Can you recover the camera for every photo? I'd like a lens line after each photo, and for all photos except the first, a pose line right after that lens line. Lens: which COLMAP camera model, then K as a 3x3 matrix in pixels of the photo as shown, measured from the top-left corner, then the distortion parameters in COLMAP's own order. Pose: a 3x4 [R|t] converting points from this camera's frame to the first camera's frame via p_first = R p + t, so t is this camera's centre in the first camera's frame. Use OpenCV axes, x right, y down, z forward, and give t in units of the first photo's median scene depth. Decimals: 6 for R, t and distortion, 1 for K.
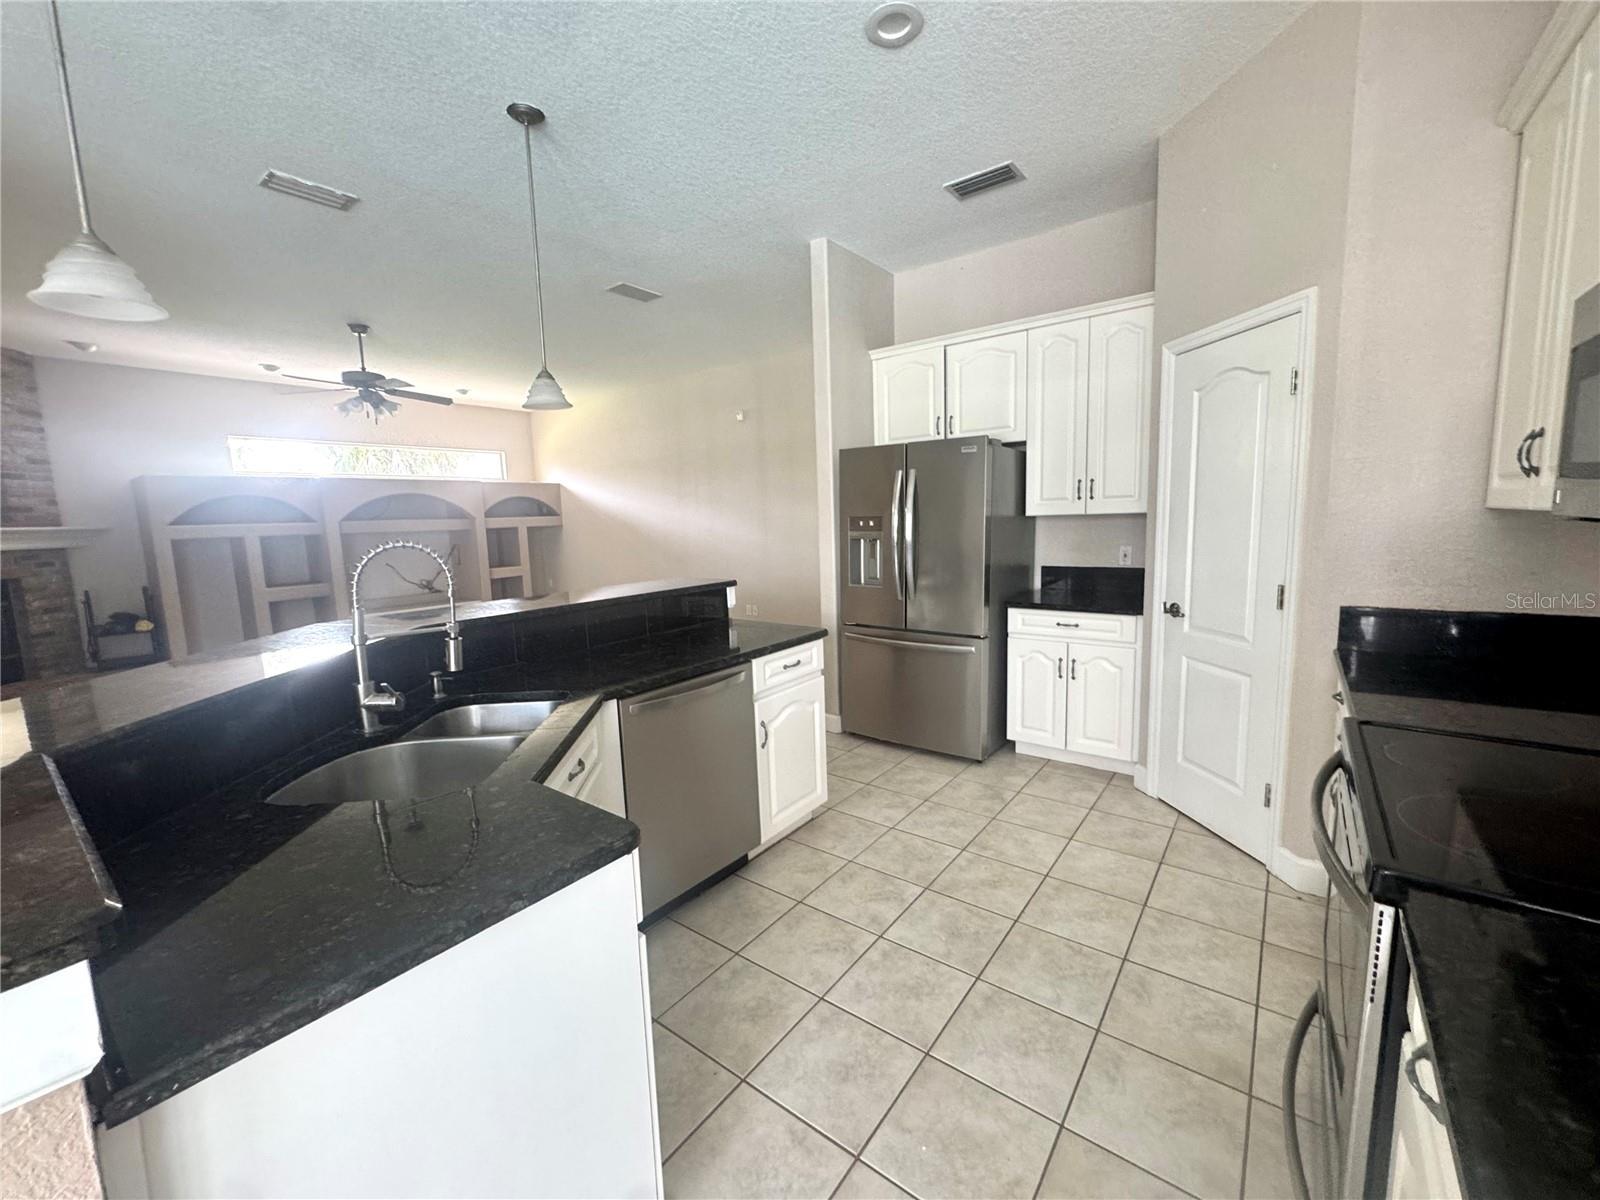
lens RADIAL K [[642.1, 0, 798.5], [0, 642.1, 594.4], [0, 0, 1]] dist [-0.004058, 0.001026]
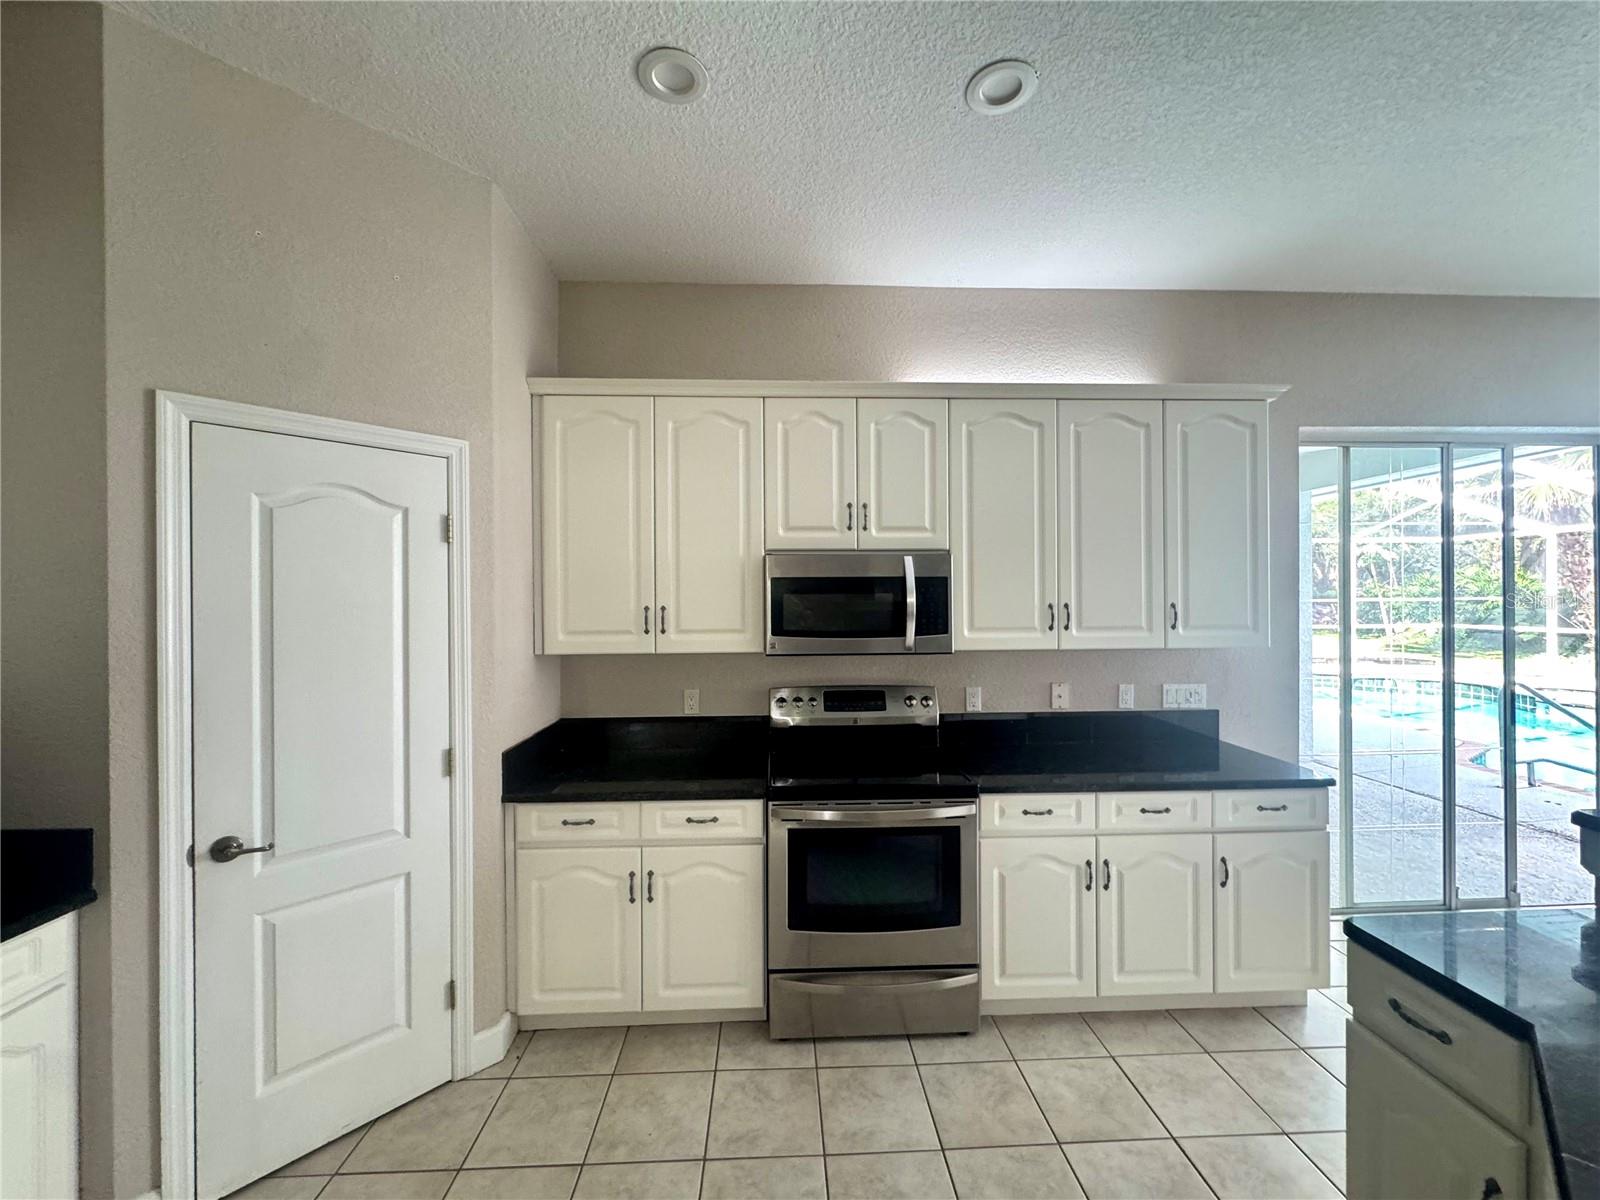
lens RADIAL K [[642.1, 0, 798.5], [0, 642.1, 603.4], [0, 0, 1]] dist [-0.004058, 0.001026]
pose [[-0.643967, 0.034910, 0.764256, -0.160246], [0.120783, 0.991070, 0.056502, -0.132518], [-0.755459, 0.128695, -0.642433, 0.754939]]
